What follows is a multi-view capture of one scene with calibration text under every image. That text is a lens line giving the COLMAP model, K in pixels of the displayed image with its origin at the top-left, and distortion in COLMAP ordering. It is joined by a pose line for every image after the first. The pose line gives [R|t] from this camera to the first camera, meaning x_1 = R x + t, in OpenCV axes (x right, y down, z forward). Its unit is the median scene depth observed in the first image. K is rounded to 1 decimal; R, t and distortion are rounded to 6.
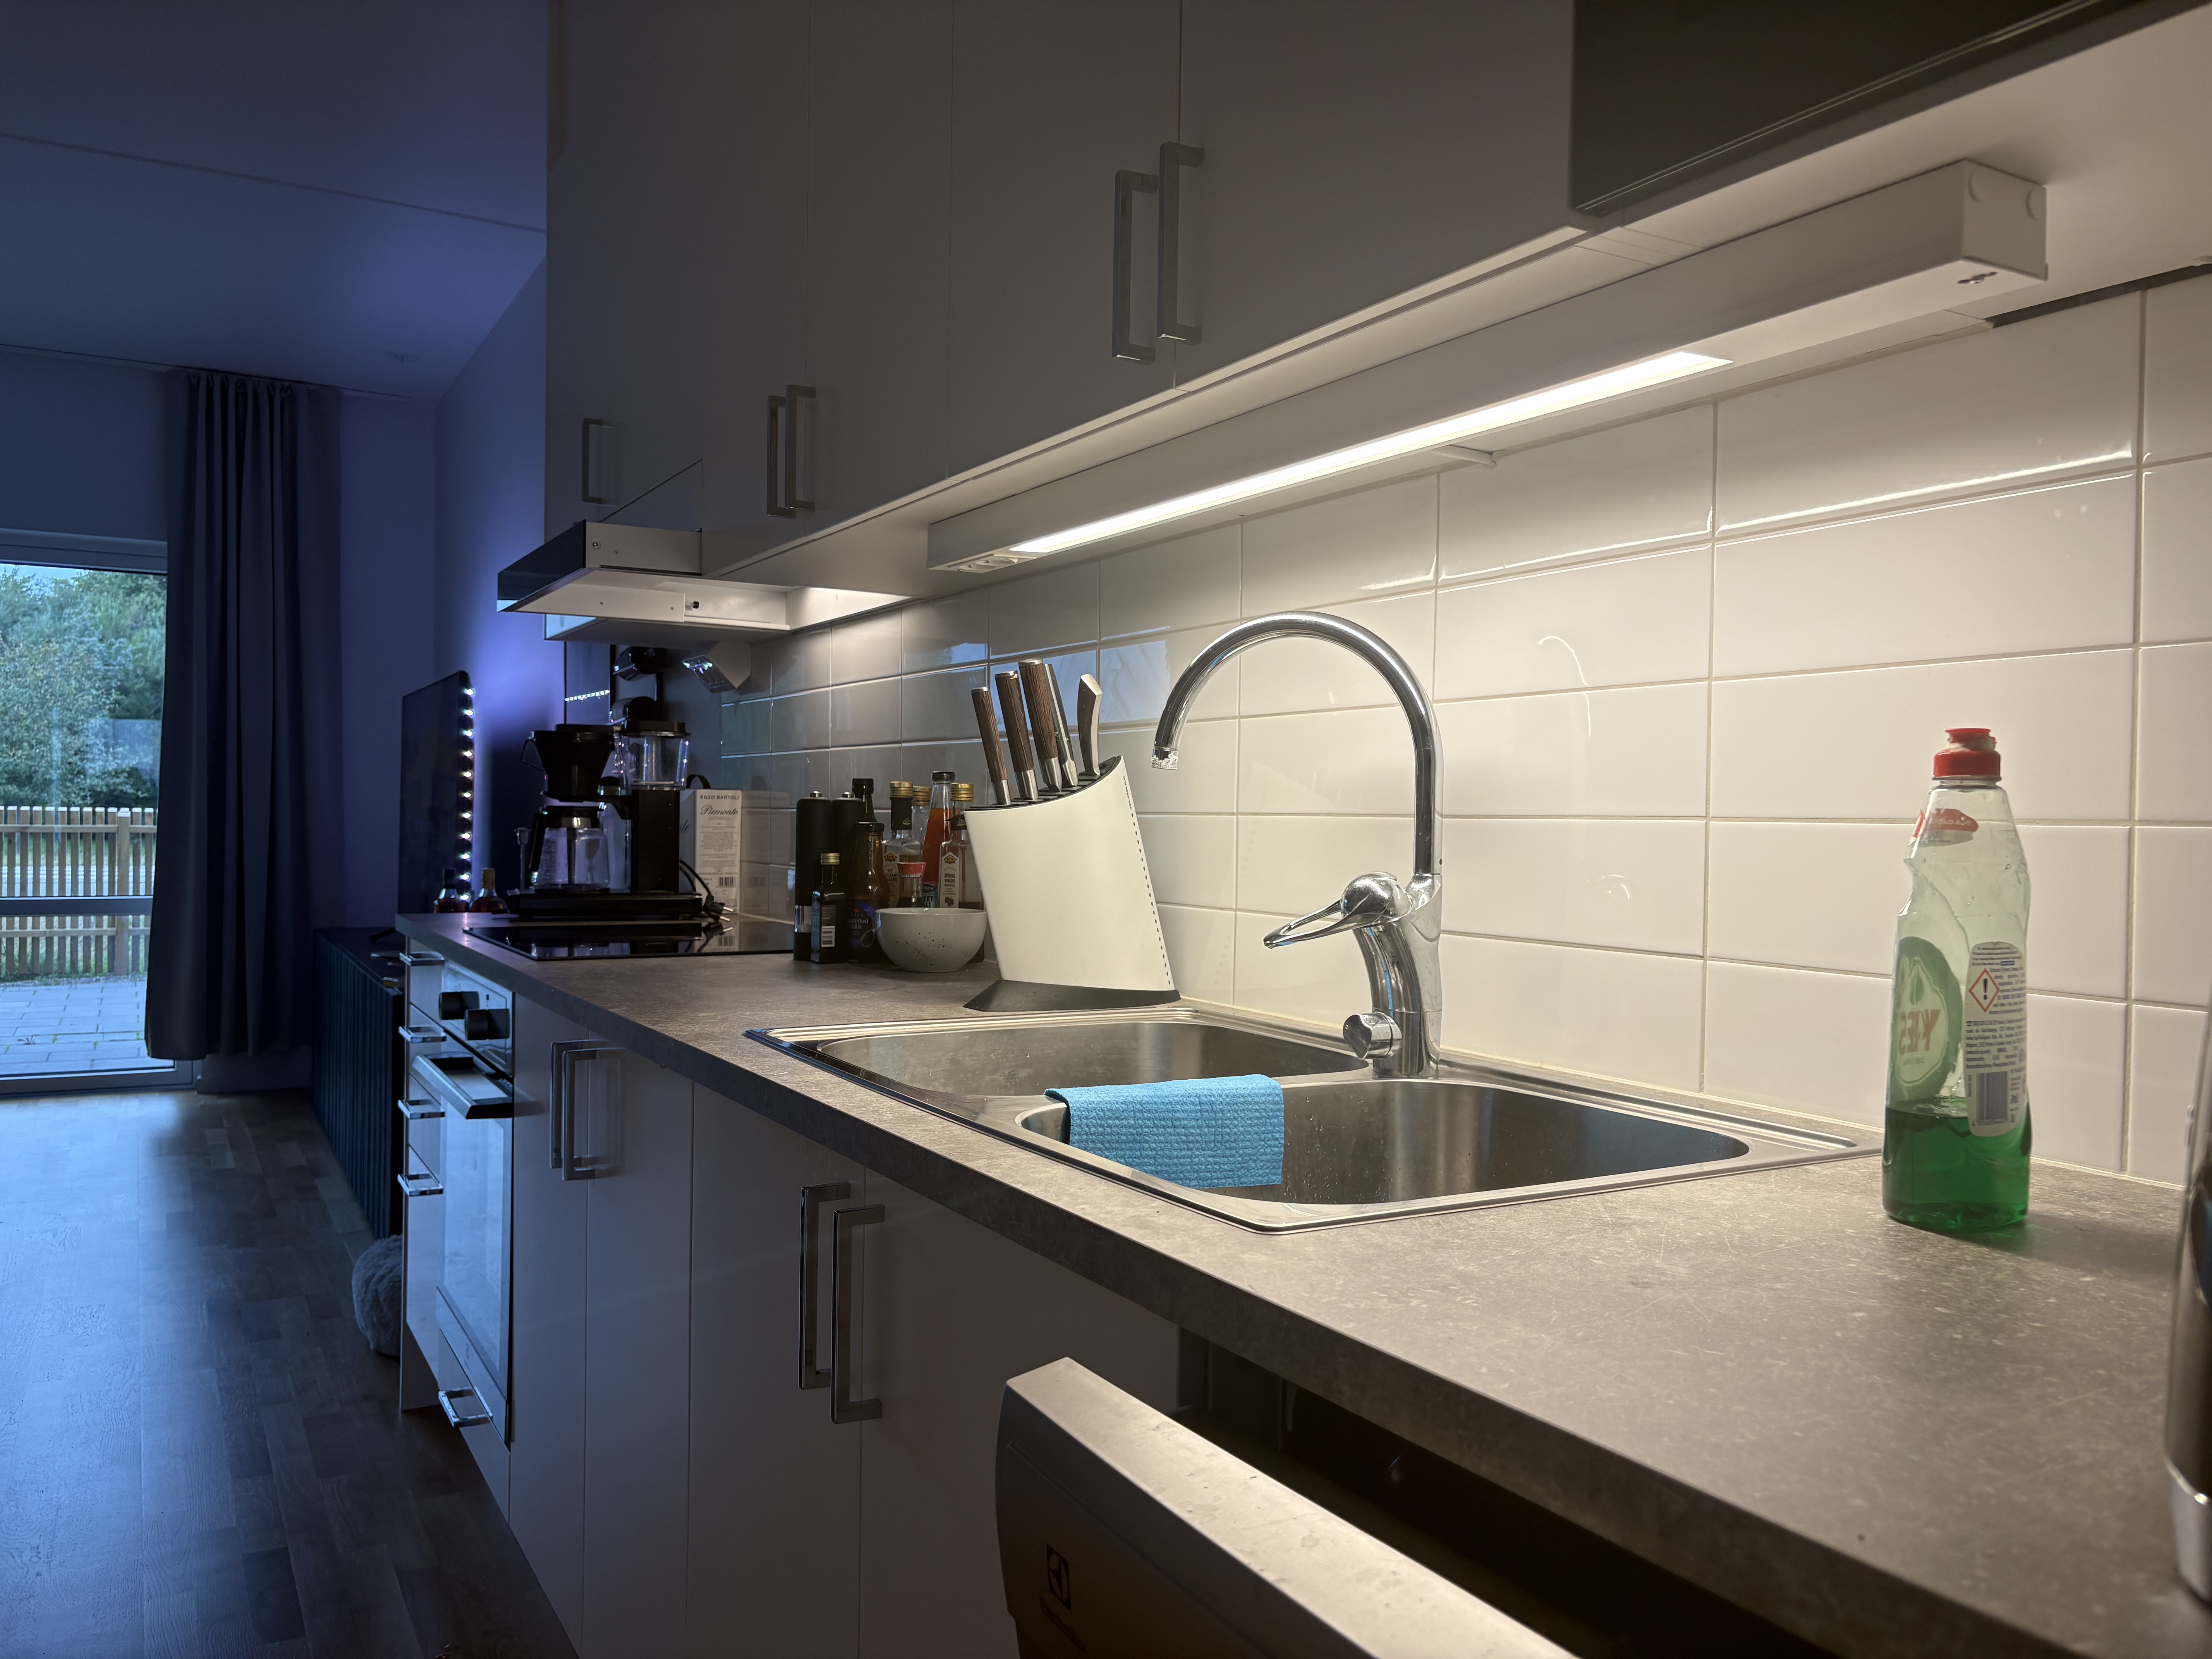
lens RADIAL K [[1684.3, 0, 1101.9], [0, 1684.3, 849.0], [0, 0, 1]] dist [0.040353, -0.043244]
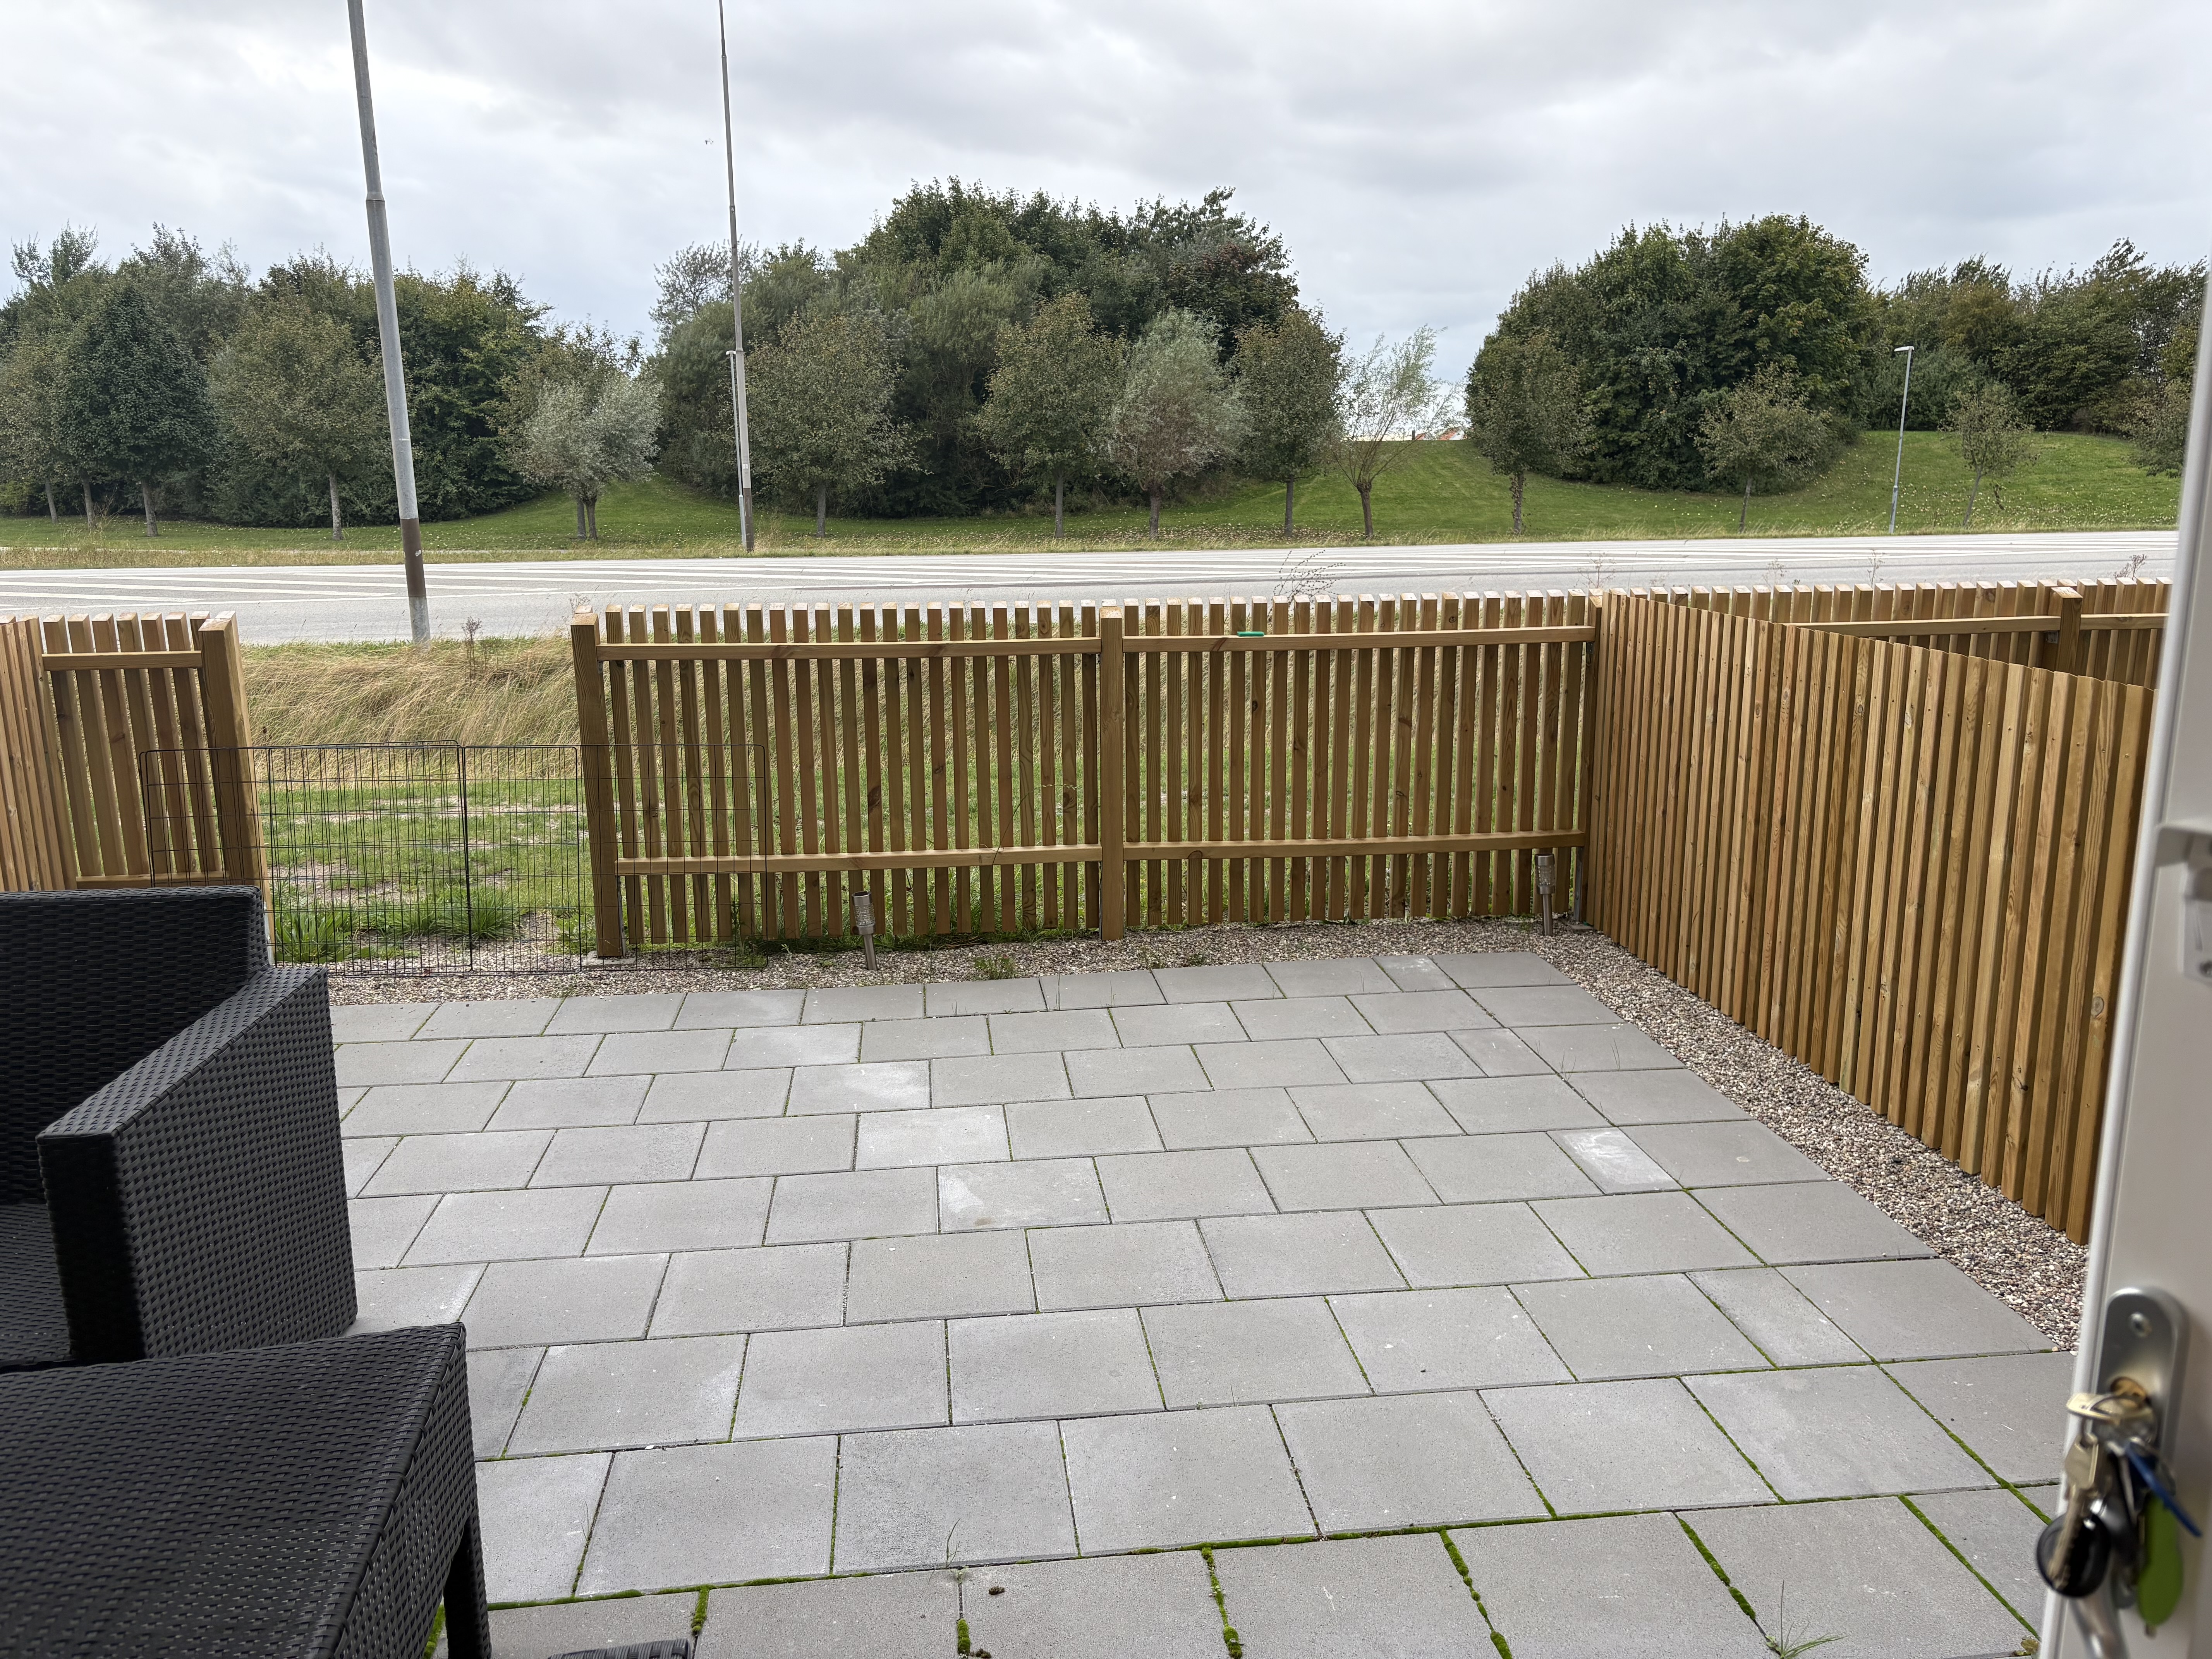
lens RADIAL K [[1684.3, 0, 1107.2], [0, 1684.3, 846.5], [0, 0, 1]] dist [0.040353, -0.043244]
pose [[0.921987, 0.061771, -0.382263, -0.081104], [0.015980, 0.980283, 0.196950, -0.010585], [0.386892, -0.187694, 0.902821, 0.115508]]
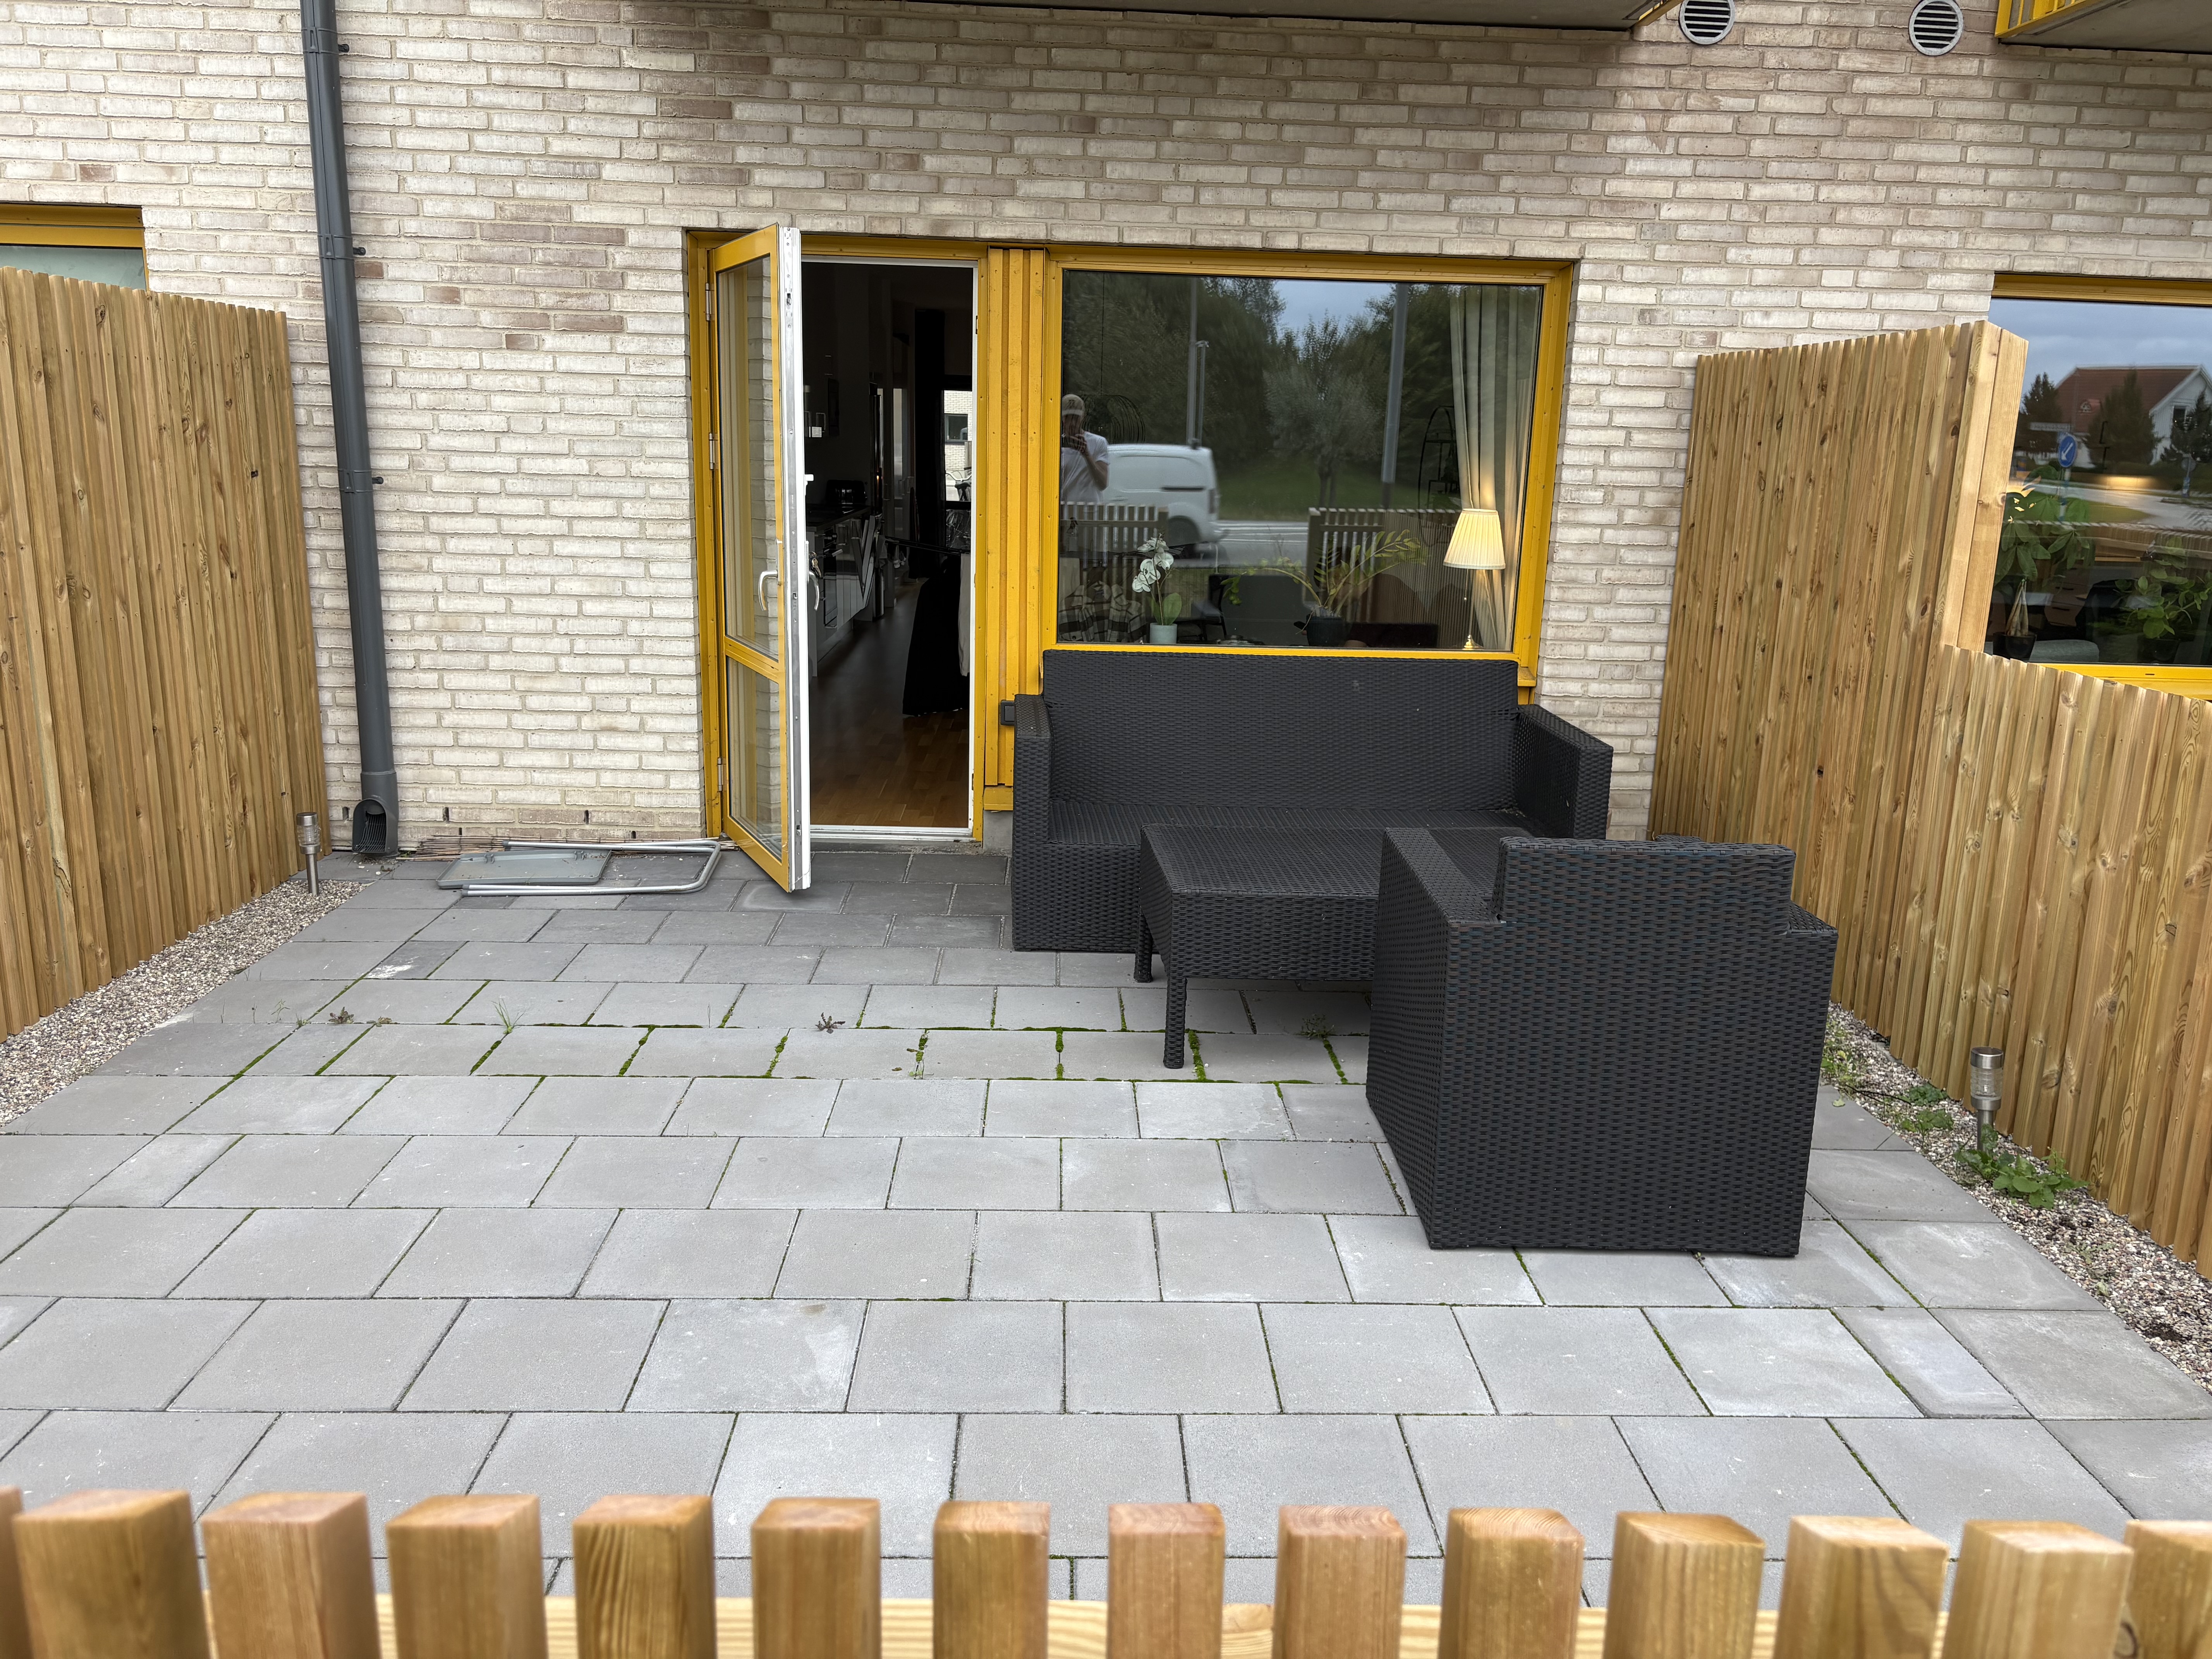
lens RADIAL K [[1684.3, 0, 1109.9], [0, 1684.3, 826.2], [0, 0, 1]] dist [0.040353, -0.043244]
pose [[-0.884239, -0.141790, 0.444991, -0.141901], [-0.029303, 0.967767, 0.250137, -0.013437], [-0.466114, 0.208141, -0.859892, 0.211743]]
